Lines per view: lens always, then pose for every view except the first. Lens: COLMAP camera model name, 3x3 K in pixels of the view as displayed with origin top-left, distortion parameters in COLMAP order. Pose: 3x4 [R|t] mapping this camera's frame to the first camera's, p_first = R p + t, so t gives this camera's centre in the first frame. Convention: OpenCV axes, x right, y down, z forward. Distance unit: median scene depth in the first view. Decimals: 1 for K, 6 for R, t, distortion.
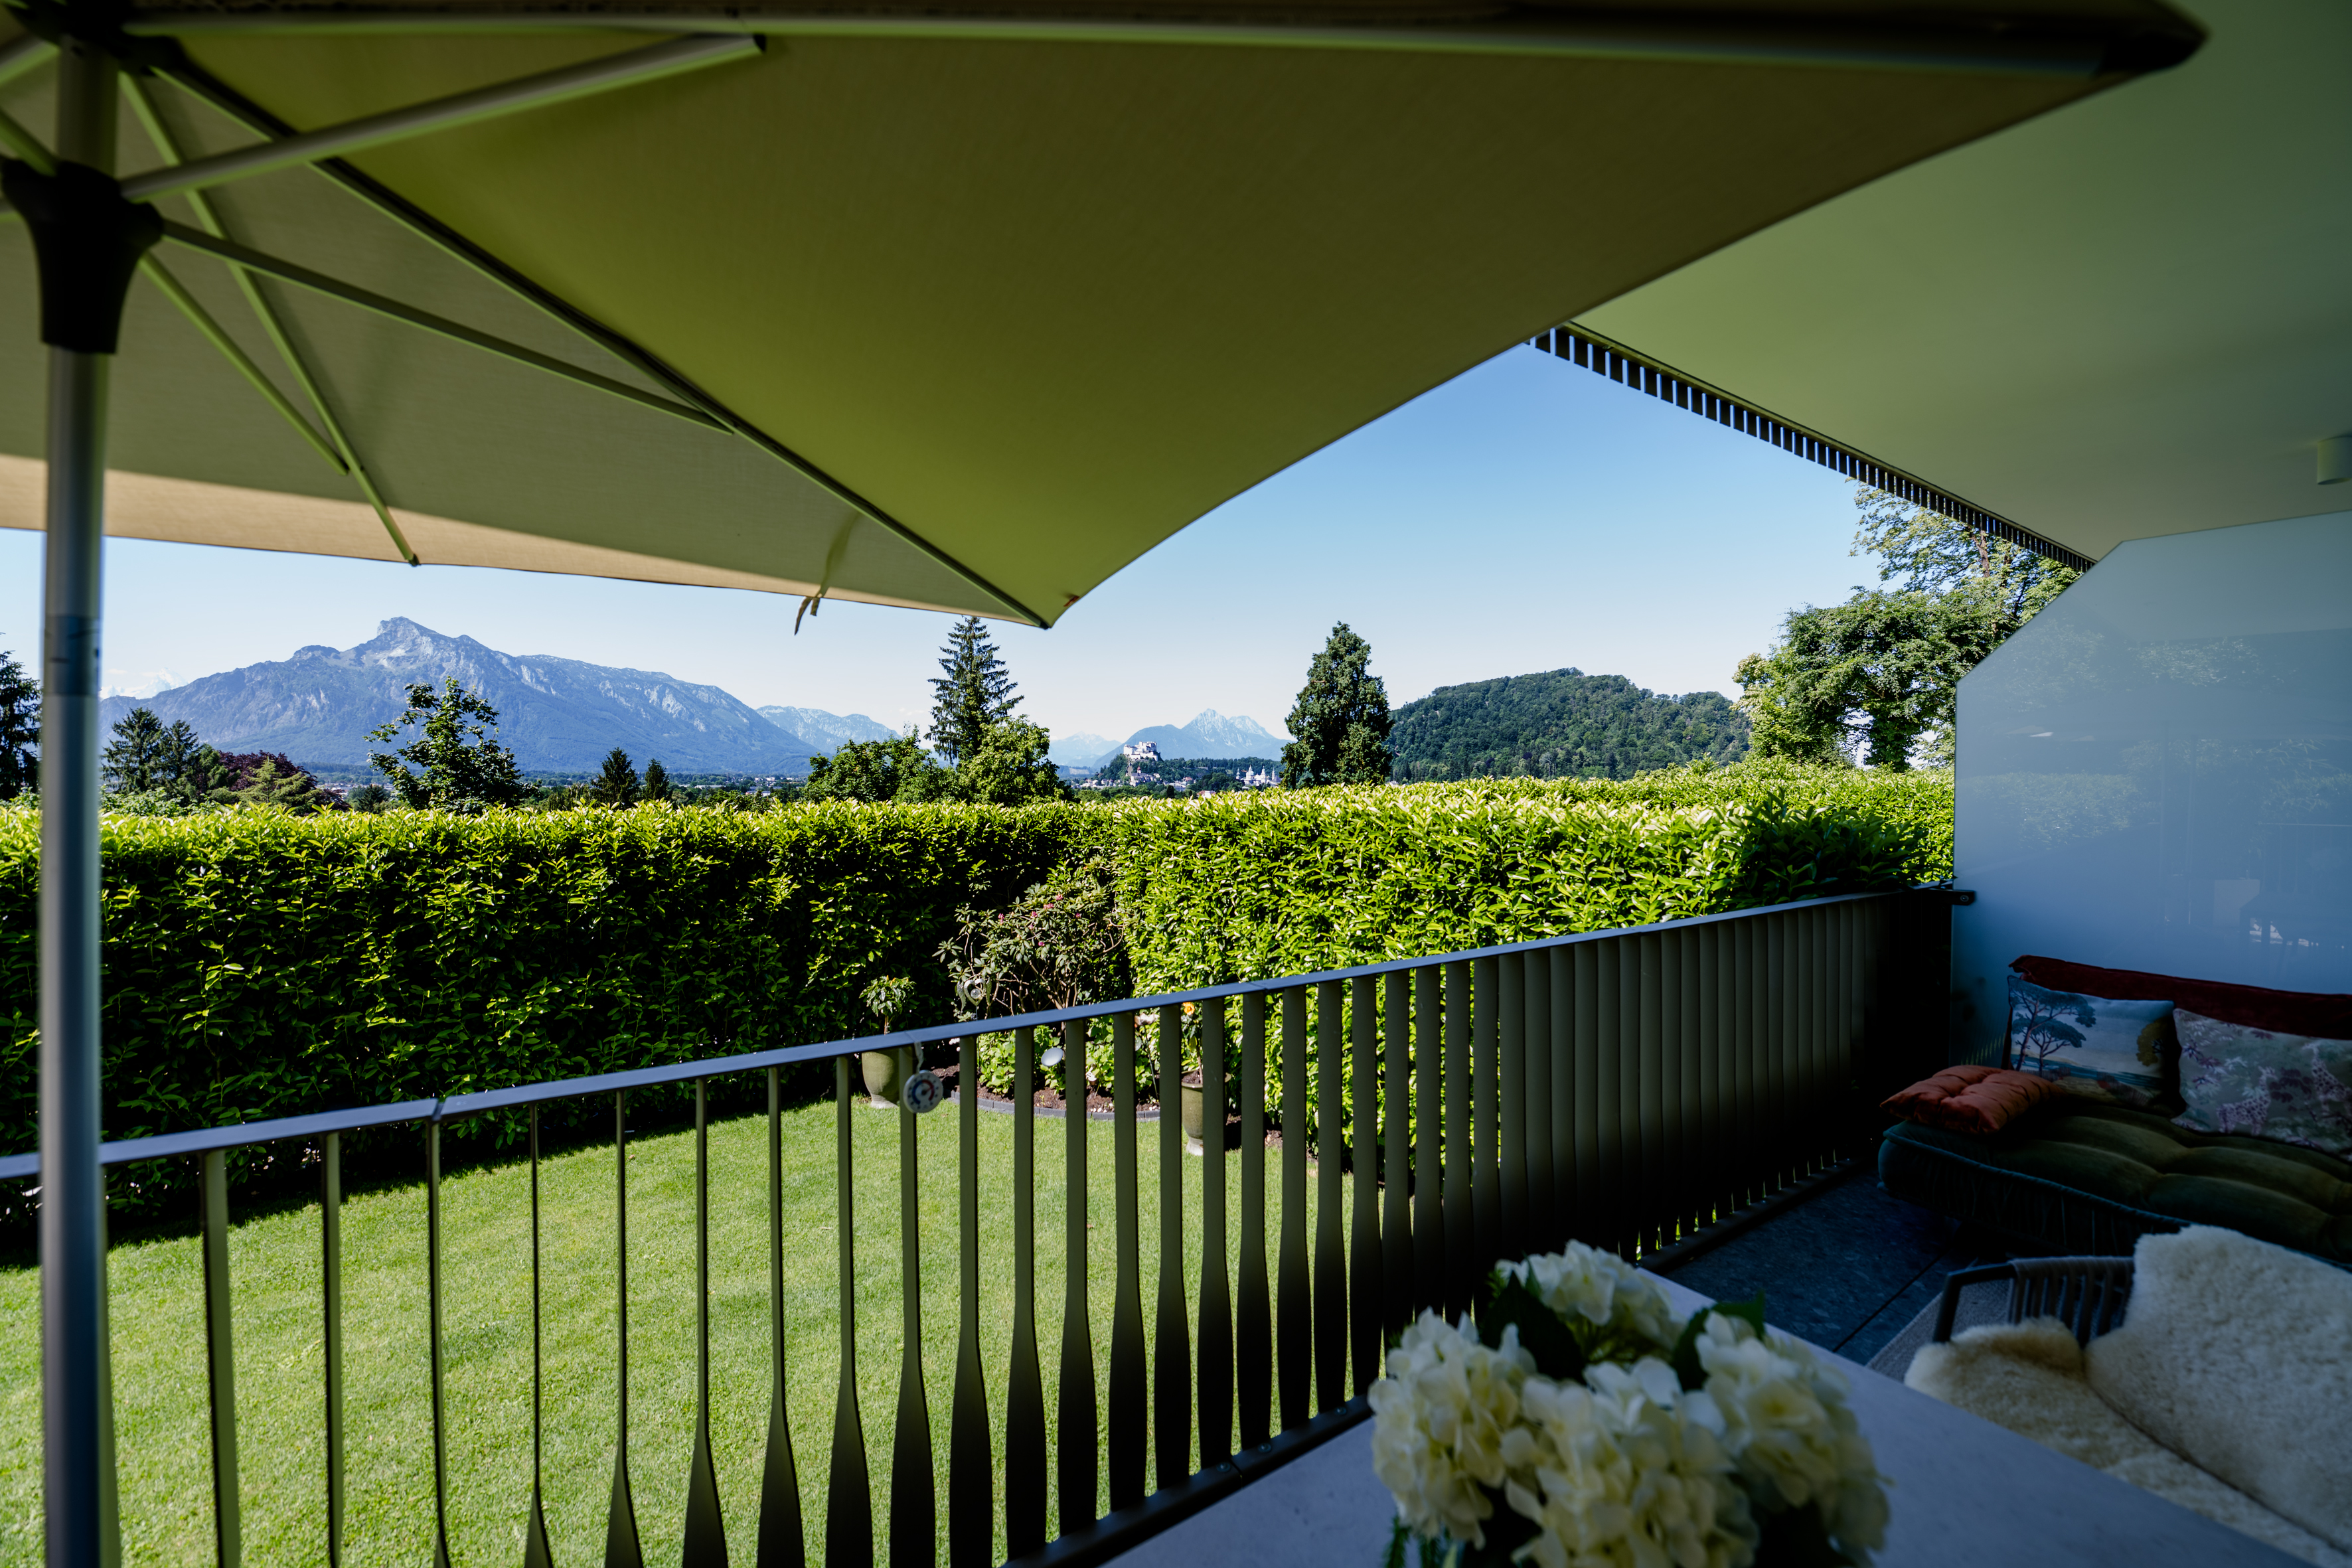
lens RADIAL K [[938.1, 0, 1180.9], [0, 938.1, 783.8], [0, 0, 1]] dist [-0.008813, -0.000476]
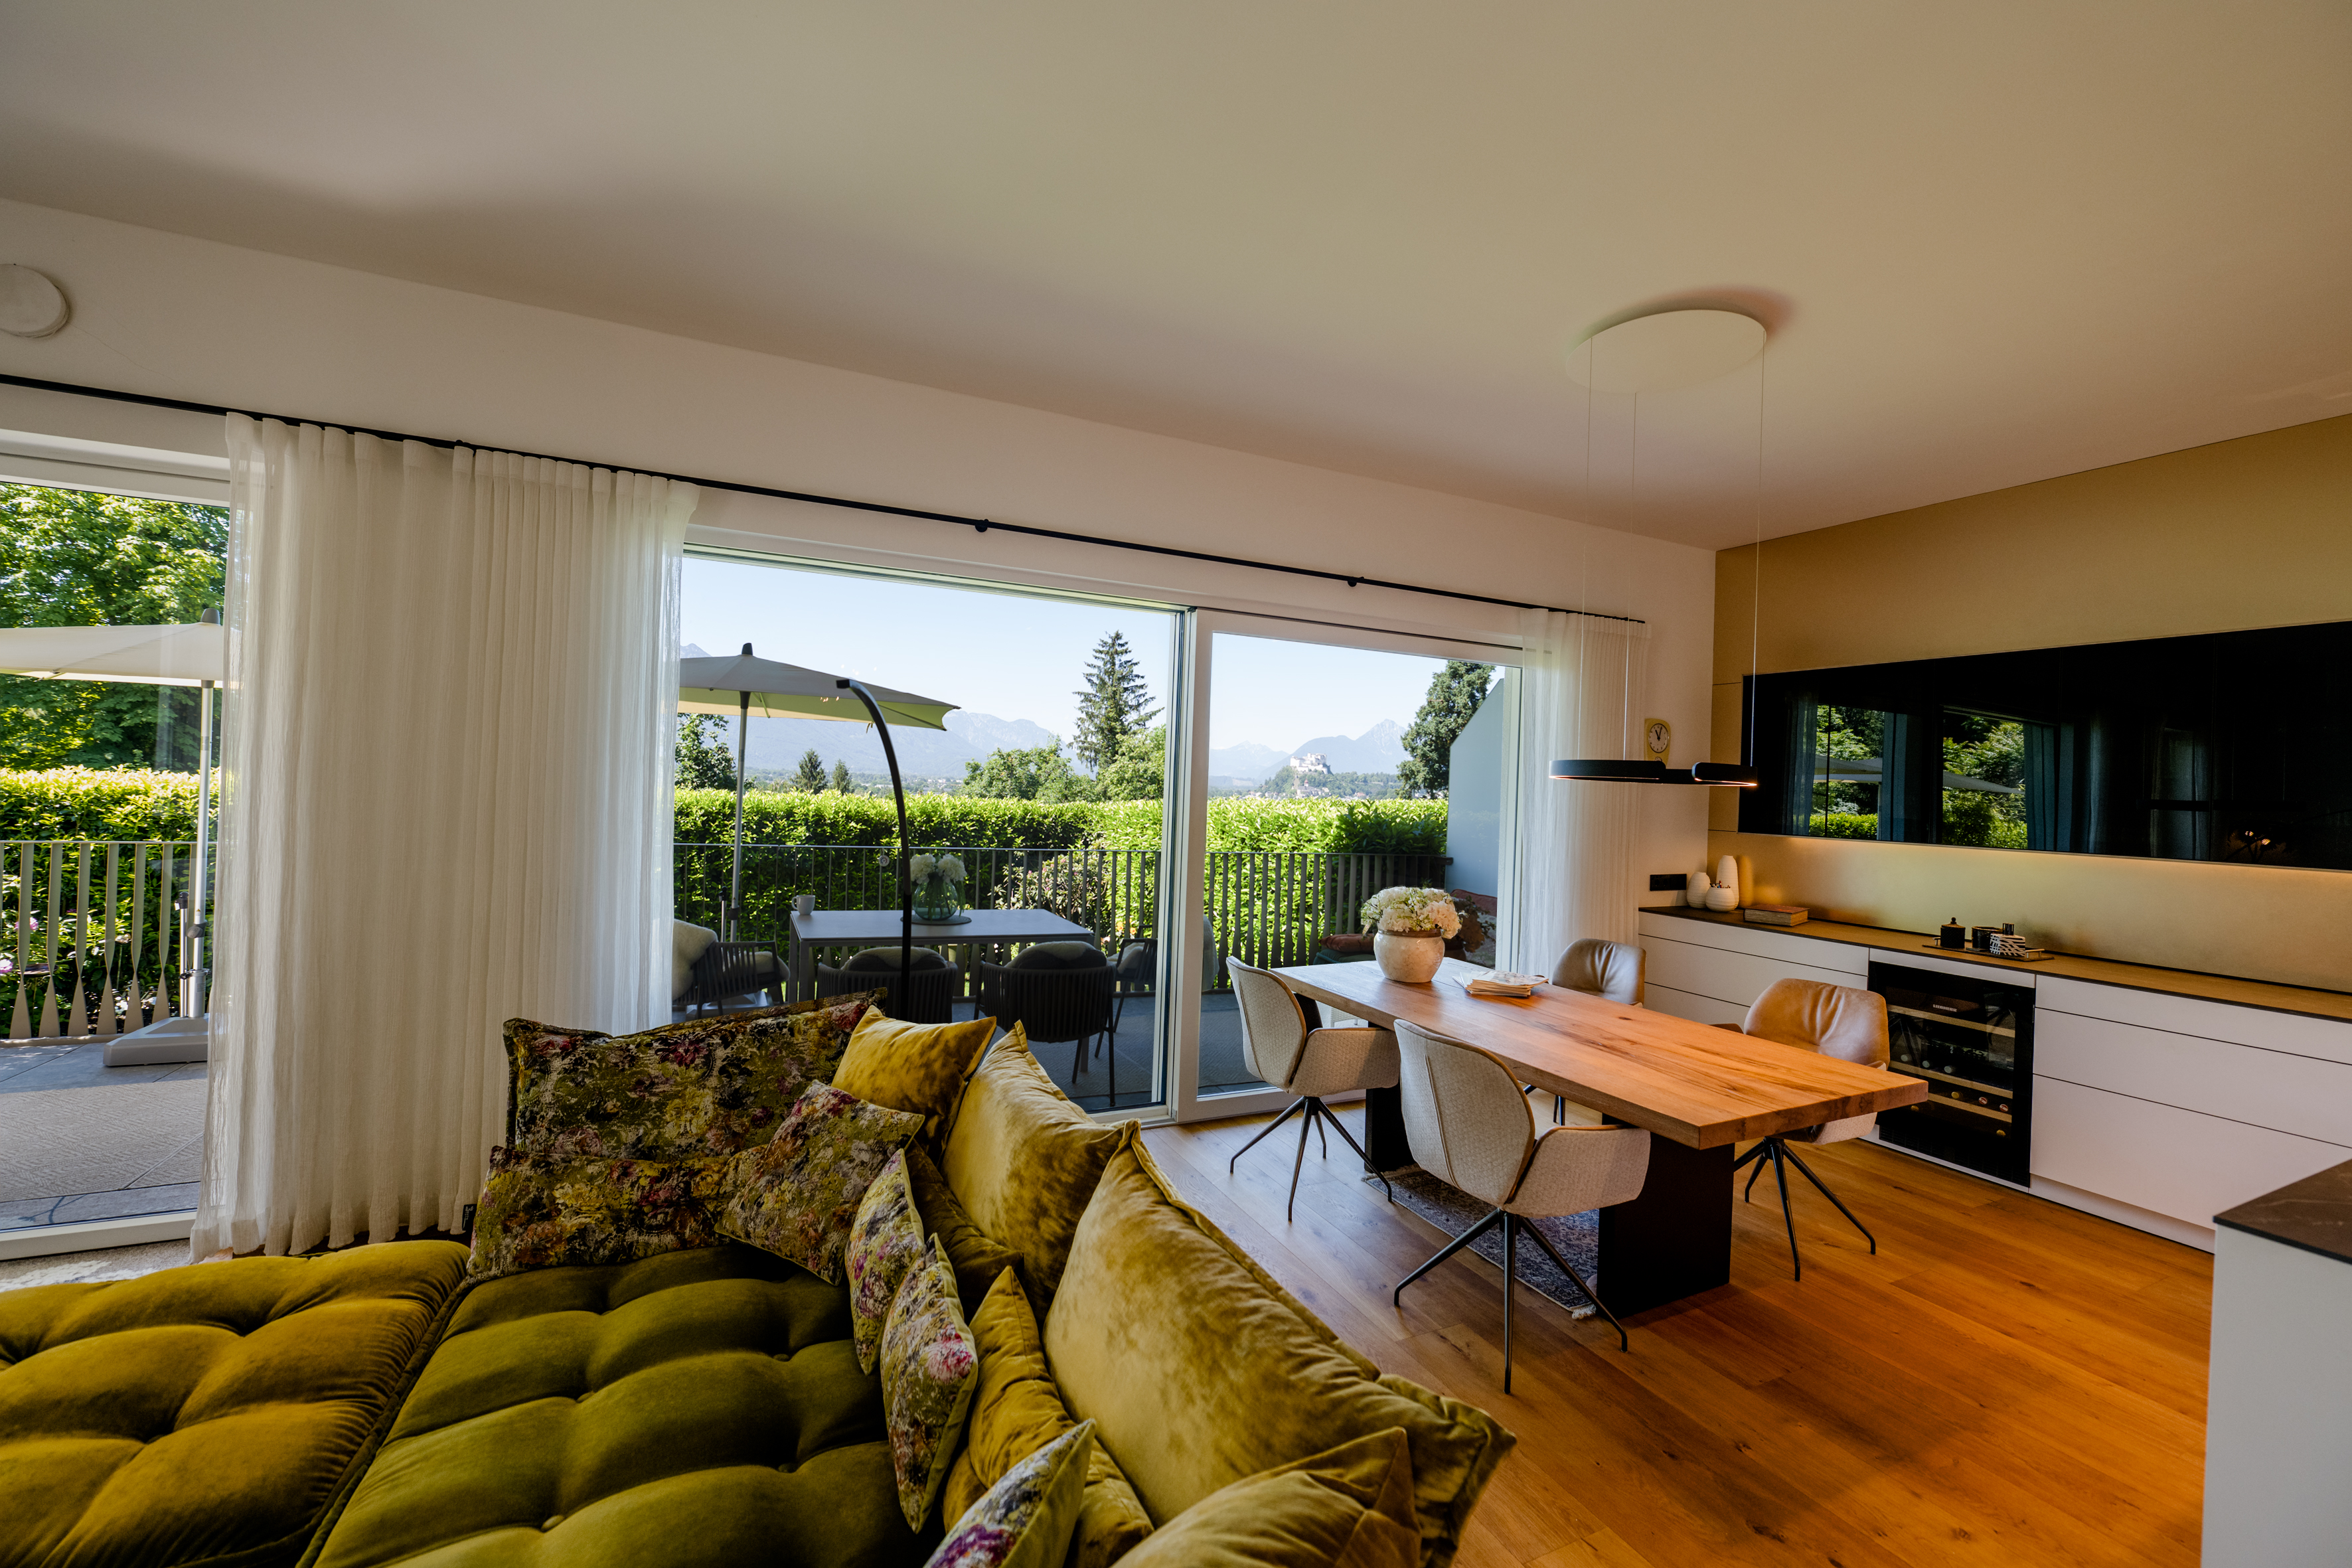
lens RADIAL K [[978.7, 0, 1085.1], [0, 978.7, 778.6], [0, 0, 1]] dist [-0.001042, 0.000028]
pose [[0.963702, 0.029560, -0.265340, 0.059419], [-0.034015, 0.999347, -0.012209, 0.000528], [0.264806, 0.020792, 0.964078, -0.100272]]
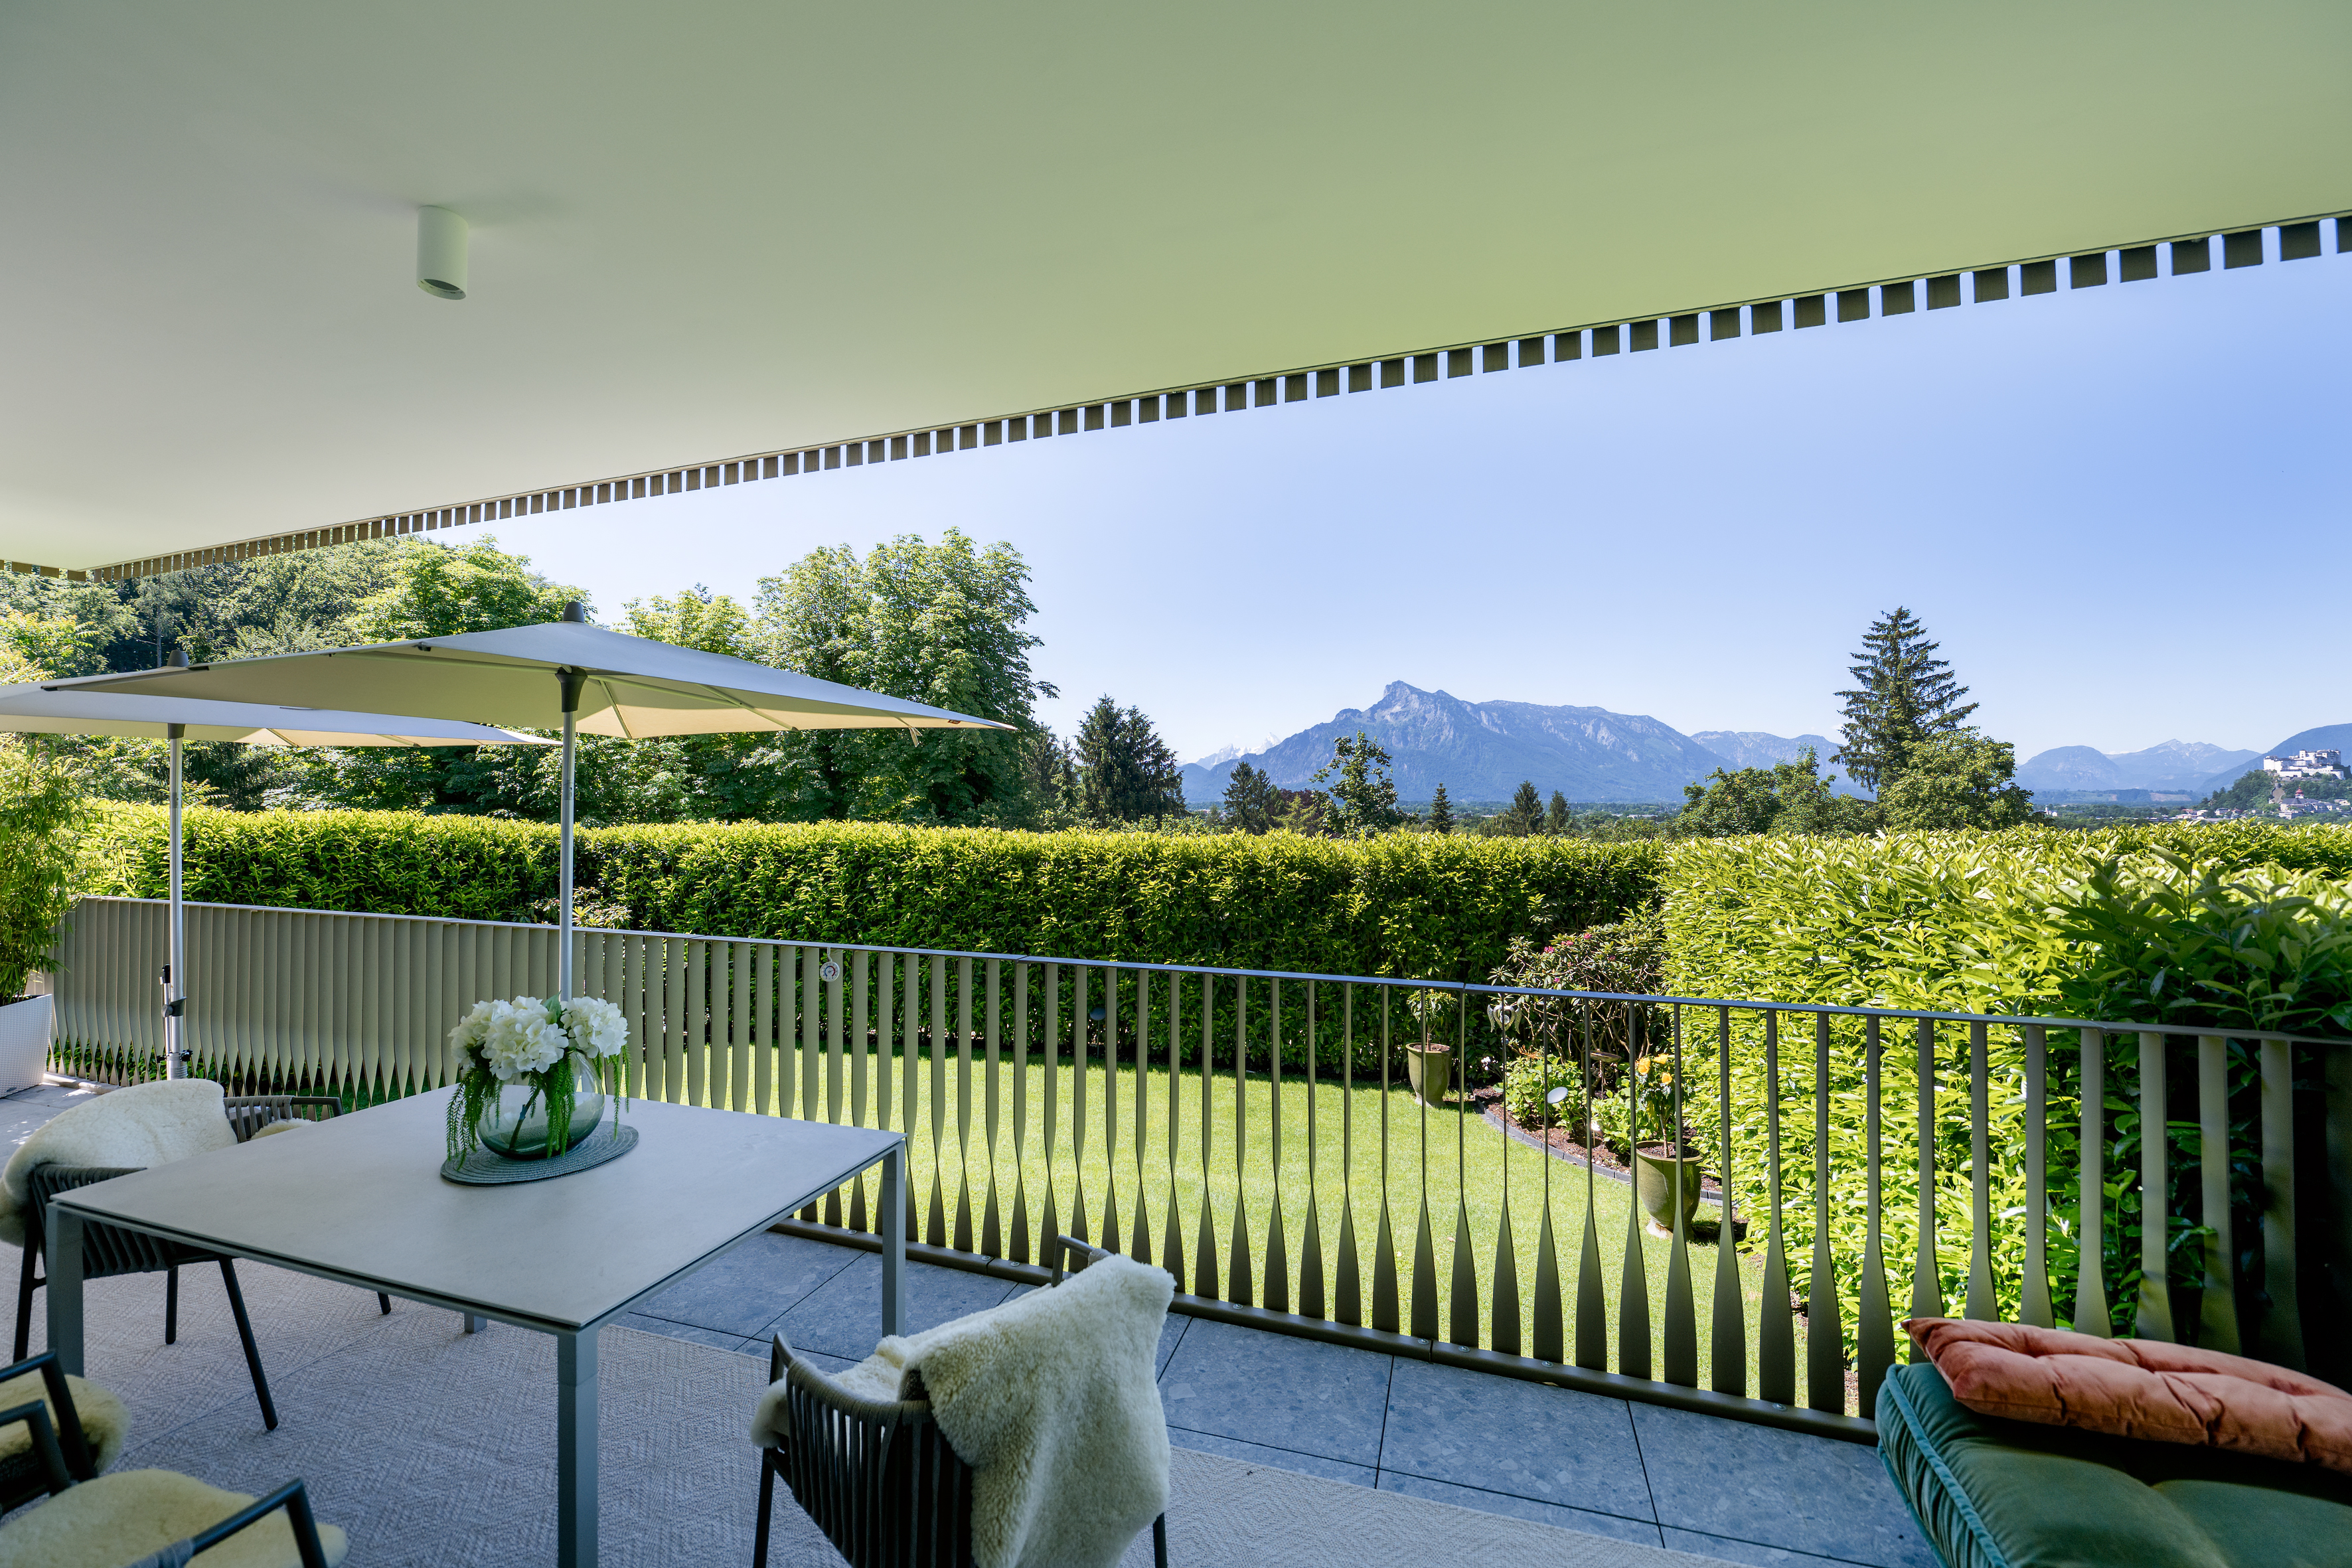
lens RADIAL K [[938.1, 0, 1178.1], [0, 938.1, 789.4], [0, 0, 1]] dist [-0.008813, -0.000476]
pose [[0.599597, -0.016767, -0.800126, 0.070096], [-0.003813, 0.999709, -0.023807, -0.001061], [0.800293, 0.017325, 0.599359, 0.014043]]
